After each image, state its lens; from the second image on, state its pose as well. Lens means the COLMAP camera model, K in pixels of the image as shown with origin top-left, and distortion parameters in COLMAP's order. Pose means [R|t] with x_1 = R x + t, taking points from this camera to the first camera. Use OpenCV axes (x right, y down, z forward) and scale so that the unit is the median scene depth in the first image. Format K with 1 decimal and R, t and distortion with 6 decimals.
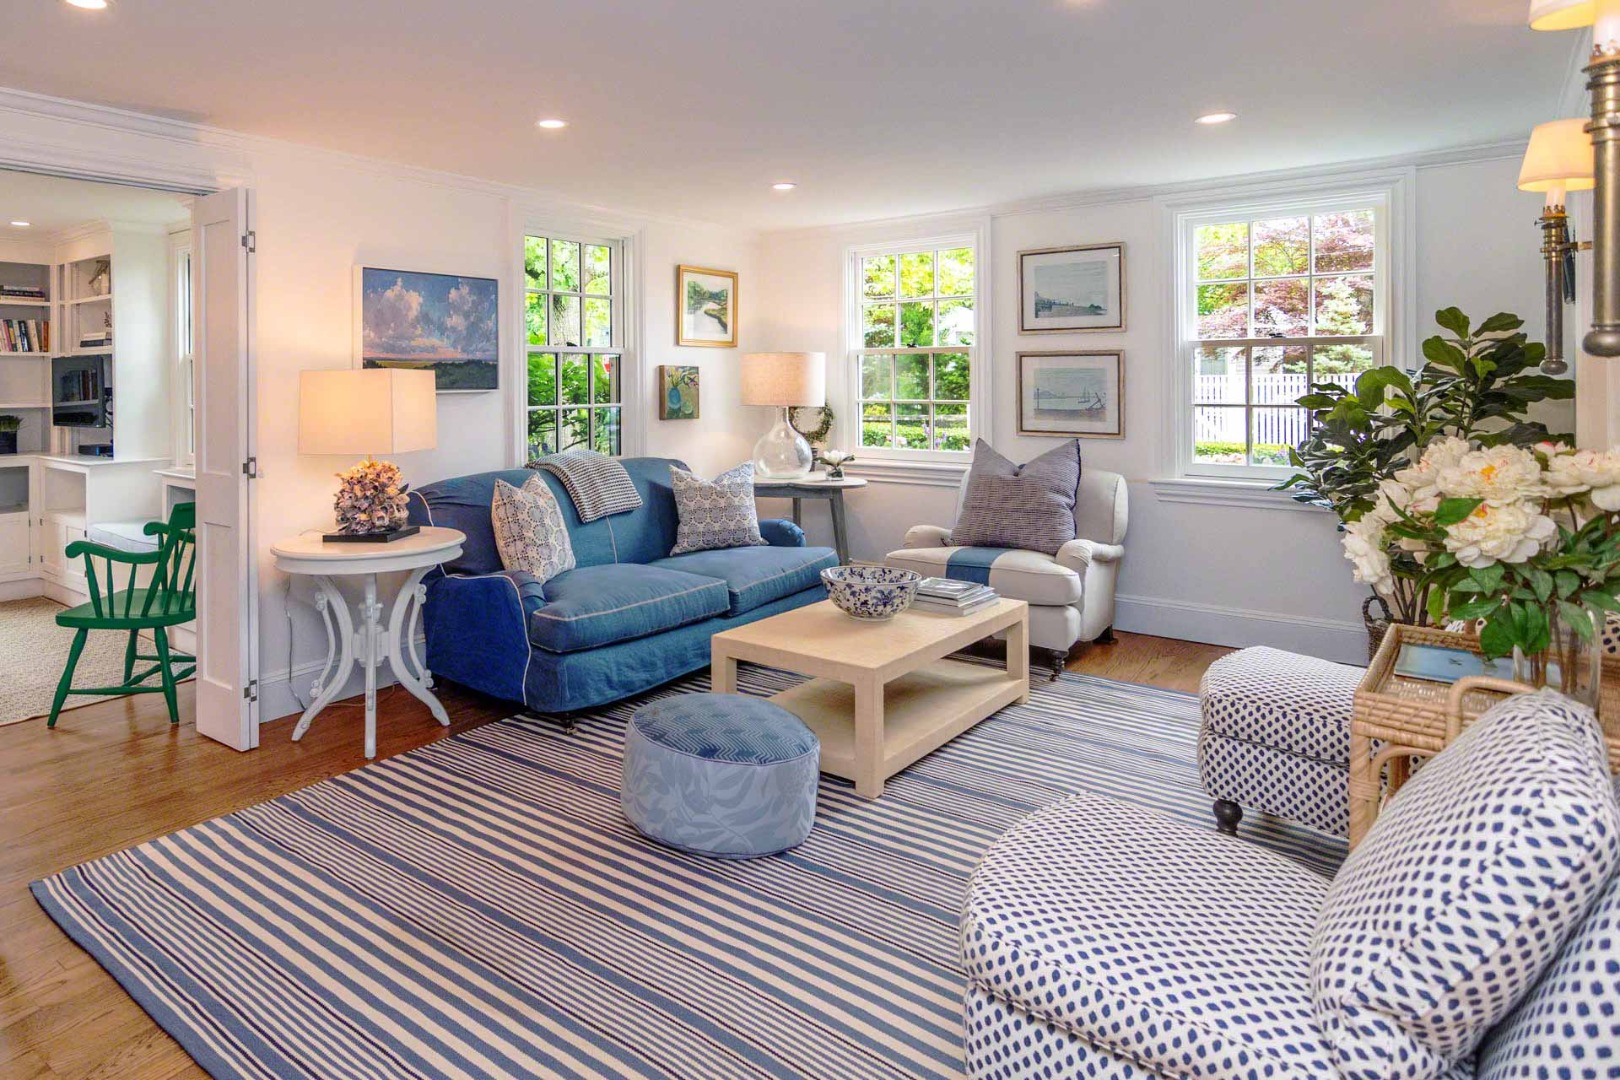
lens RADIAL K [[1004.4, 0, 729.3], [0, 1004.4, 368.5], [0, 0, 1]] dist [0.004339, 0.000687]
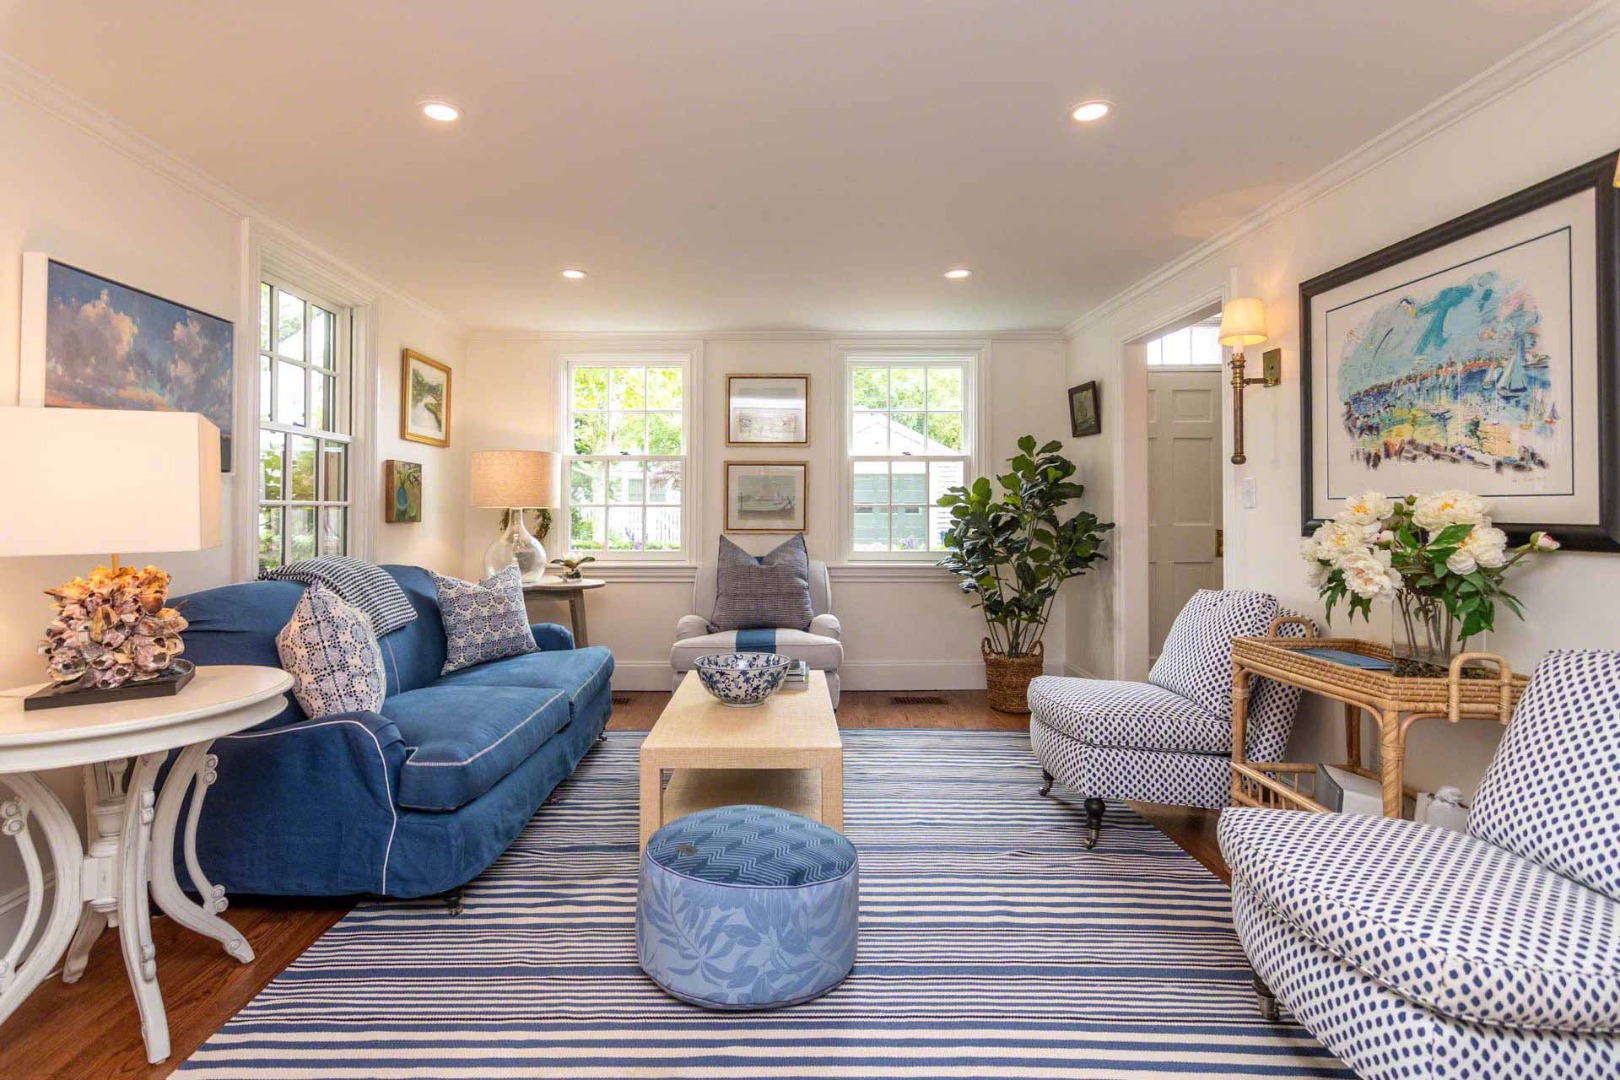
lens RADIAL K [[797.2, 0, 786.1], [0, 797.2, 489.1], [0, 0, 1]] dist [0.001888, 0.000864]
pose [[0.777741, 0.017625, 0.628338, -0.290861], [-0.003821, 0.999721, -0.023312, 0.045908], [-0.628574, 0.015730, 0.777591, 0.308029]]
